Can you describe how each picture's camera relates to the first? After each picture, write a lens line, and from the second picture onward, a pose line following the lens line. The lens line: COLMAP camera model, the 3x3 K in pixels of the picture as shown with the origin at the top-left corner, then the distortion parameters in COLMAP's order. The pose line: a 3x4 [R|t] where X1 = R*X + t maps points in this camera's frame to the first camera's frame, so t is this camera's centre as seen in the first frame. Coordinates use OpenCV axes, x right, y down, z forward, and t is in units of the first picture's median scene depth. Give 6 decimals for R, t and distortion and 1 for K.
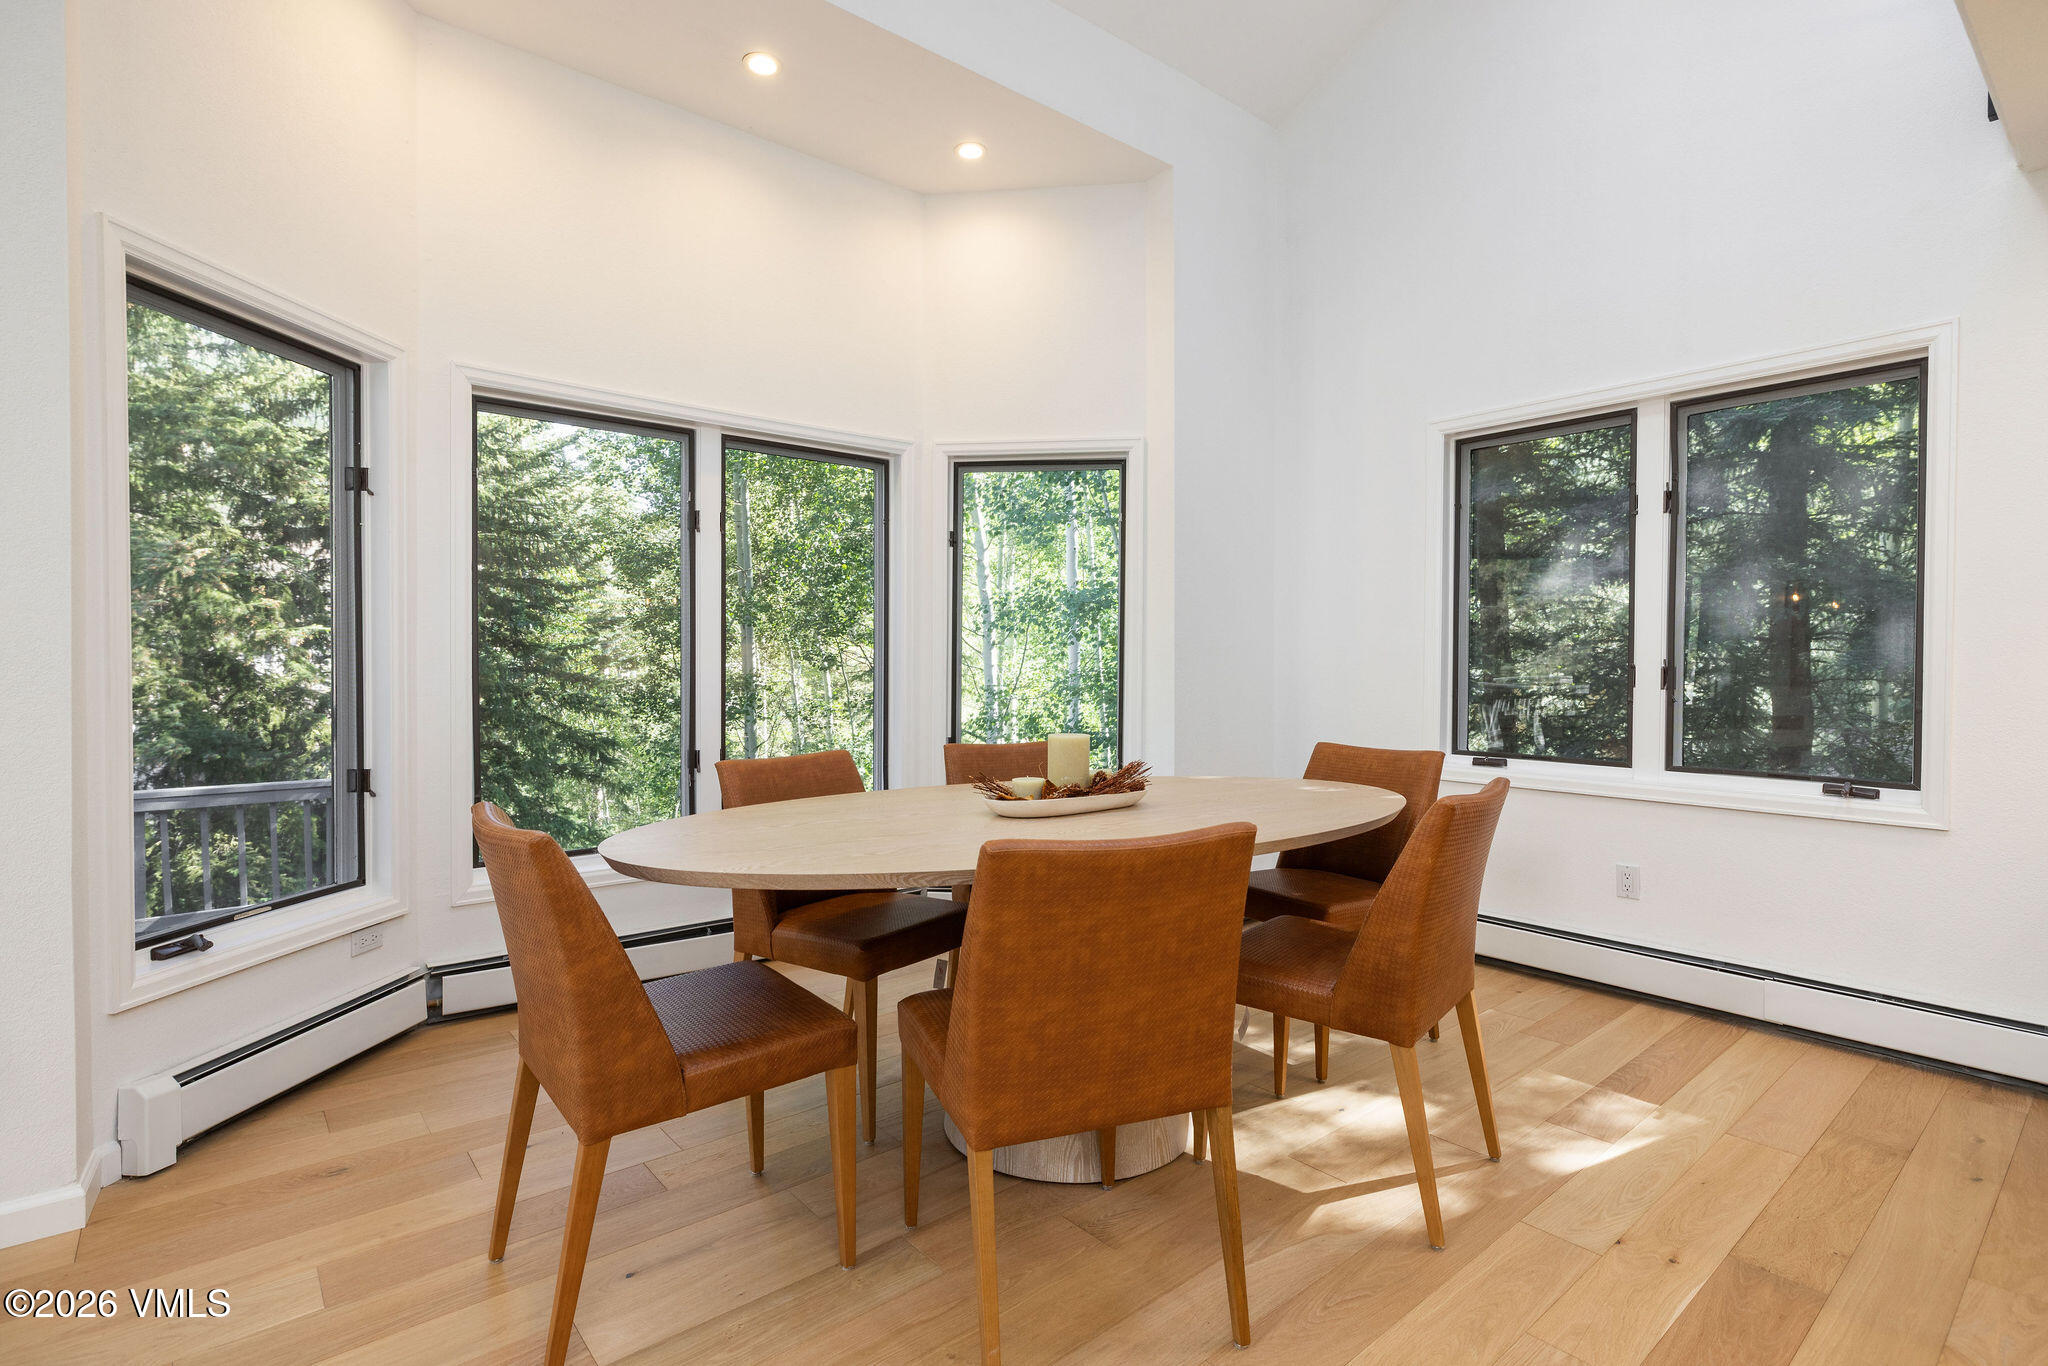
lens RADIAL K [[987.0, 0, 1017.7], [0, 987.0, 678.9], [0, 0, 1]] dist [-0.000643, -0.000018]
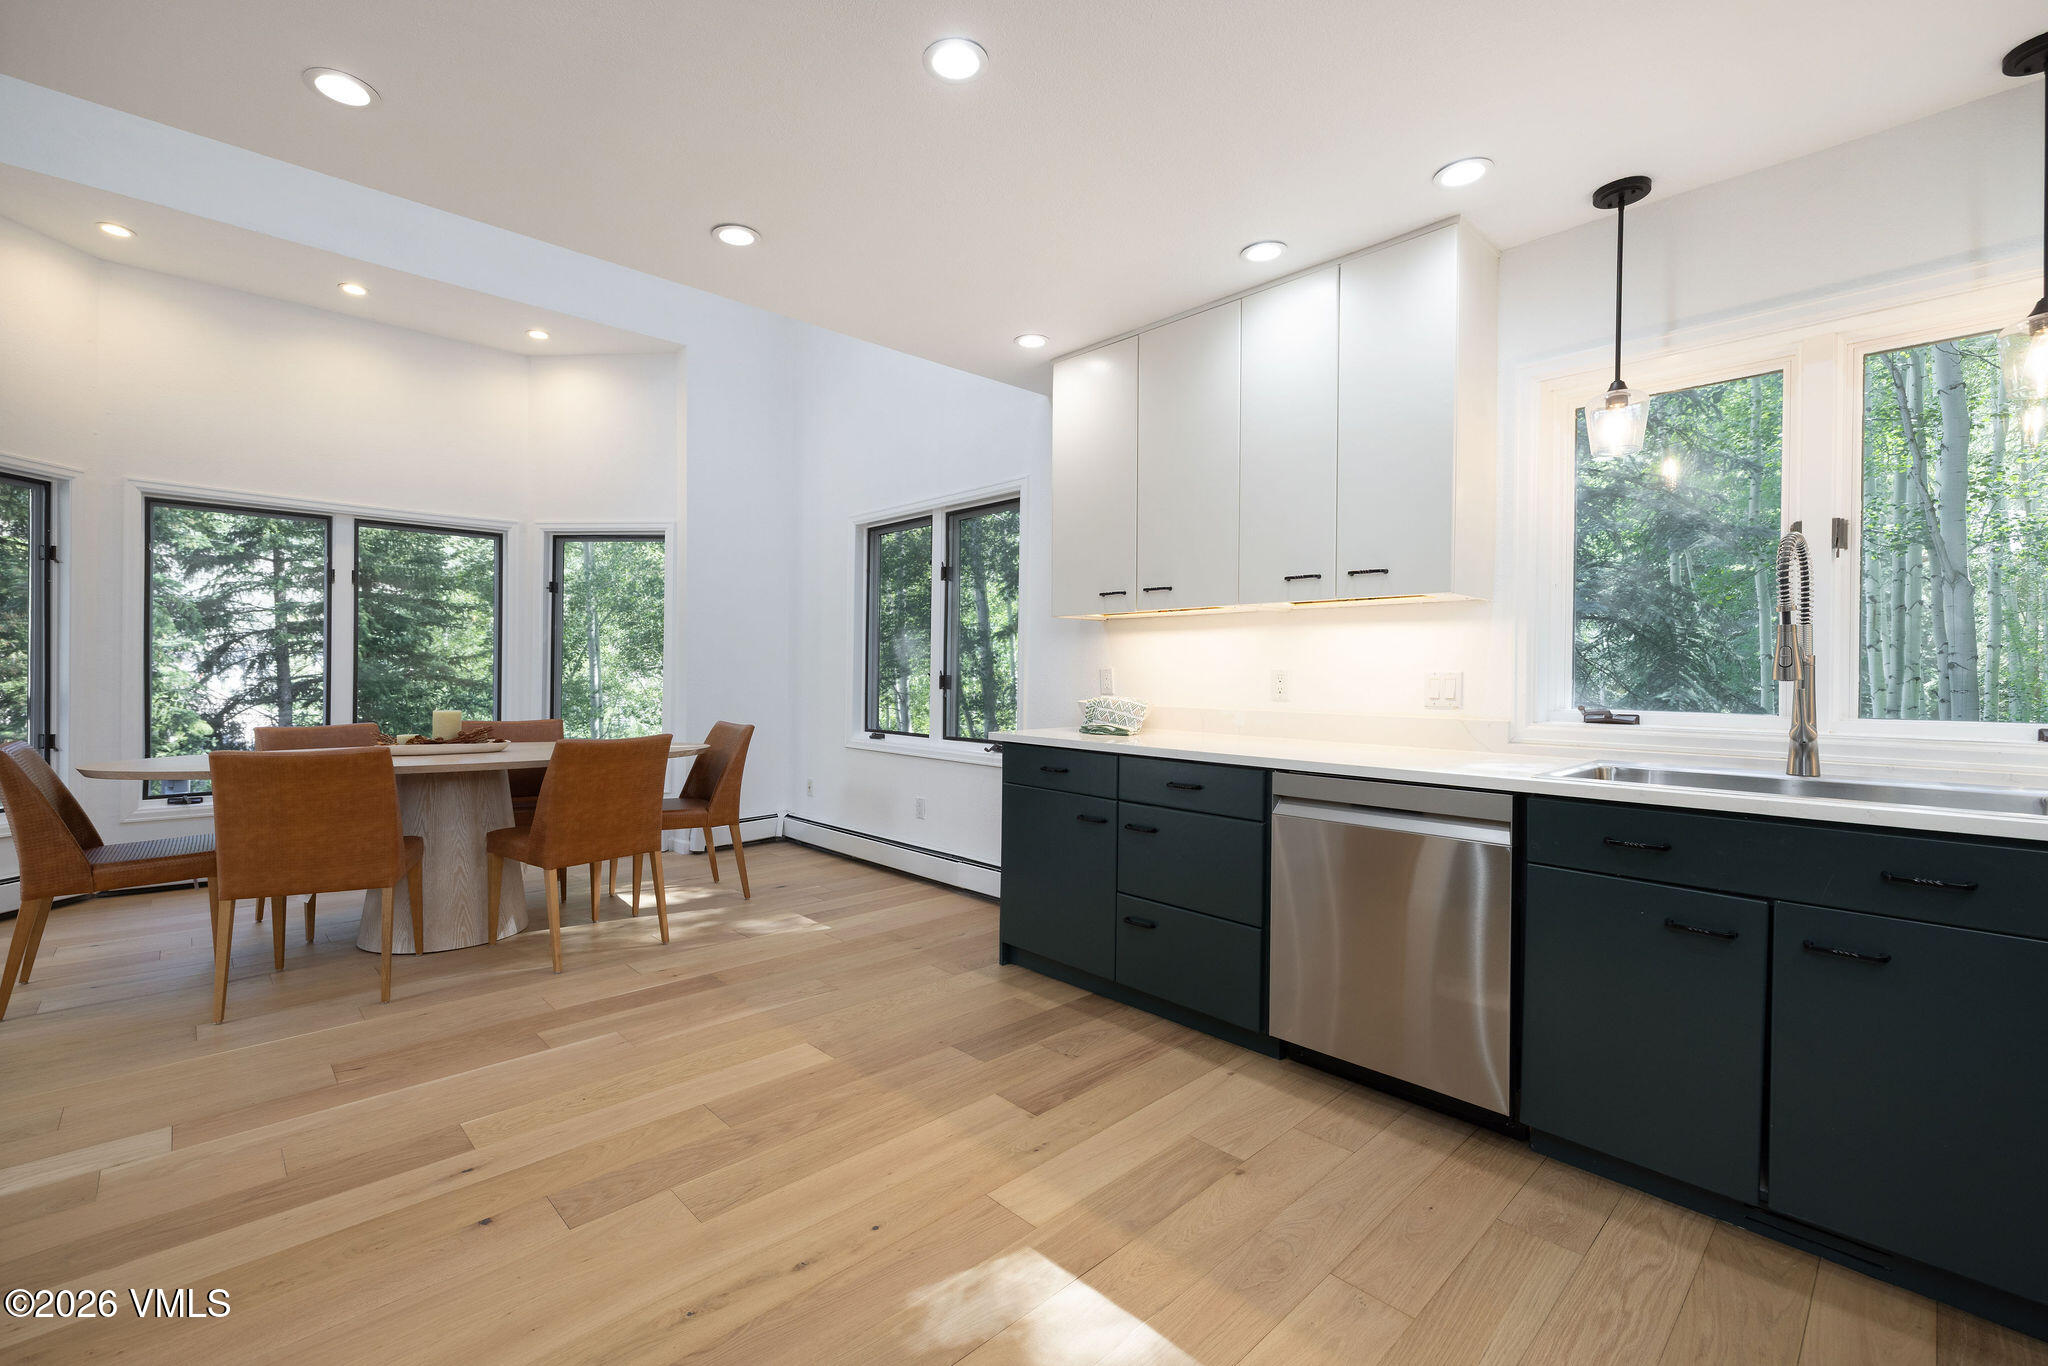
lens RADIAL K [[868.9, 0, 1020.0], [0, 868.9, 677.4], [0, 0, 1]] dist [-0.002059, -0.000080]
pose [[0.997492, 0.005271, 0.070586, 0.800367], [-0.004421, 0.999916, -0.012196, 0.009841], [-0.070644, 0.011853, 0.997431, -0.508095]]
